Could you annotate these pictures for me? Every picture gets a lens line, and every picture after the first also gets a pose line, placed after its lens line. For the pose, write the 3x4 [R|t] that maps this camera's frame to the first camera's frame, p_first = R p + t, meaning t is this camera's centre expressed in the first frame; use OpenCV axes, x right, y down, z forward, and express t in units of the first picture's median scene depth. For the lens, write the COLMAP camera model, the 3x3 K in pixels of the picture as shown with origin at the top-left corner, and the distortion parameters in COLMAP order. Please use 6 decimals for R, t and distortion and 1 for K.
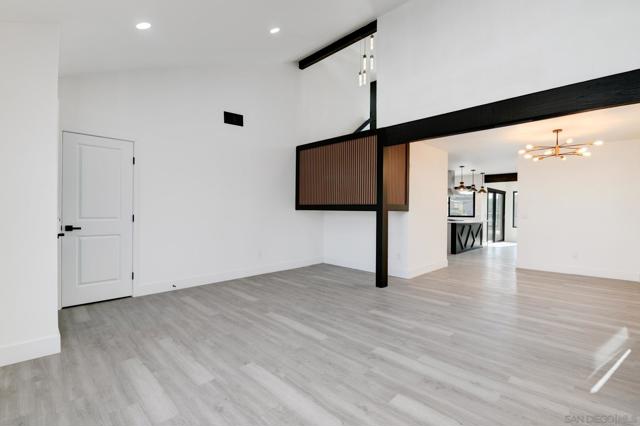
lens RADIAL K [[282.5, 0, 318.4], [0, 282.5, 213.2], [0, 0, 1]] dist [-0.002294, -0.006064]
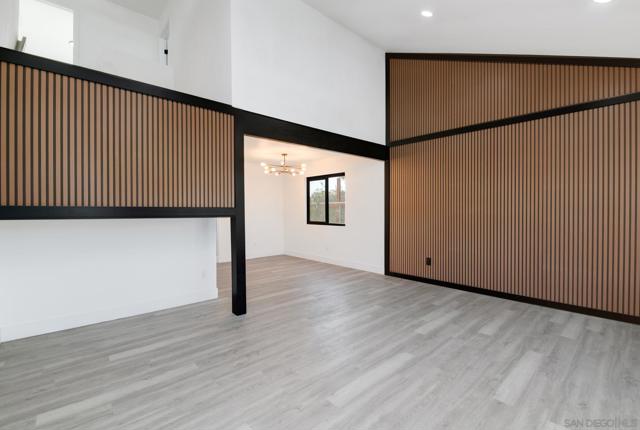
lens RADIAL K [[293.1, 0, 319.9], [0, 293.1, 209.7], [0, 0, 1]] dist [0.000136, -0.004066]
pose [[0.039031, -0.008677, 0.999200, -0.825297], [0.010188, 0.999914, 0.008286, -0.042376], [-0.999186, 0.009856, 0.039116, 1.076160]]
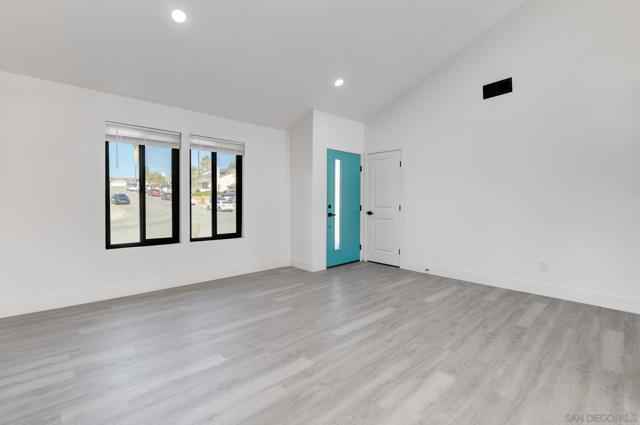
lens RADIAL K [[282.5, 0, 313.7], [0, 282.5, 208.8], [0, 0, 1]] dist [-0.002294, -0.006064]
pose [[-0.031948, 0.019580, -0.999298, 0.831826], [-0.011595, 0.999734, 0.019959, 0.001709], [0.999422, 0.012225, -0.031712, 0.817343]]
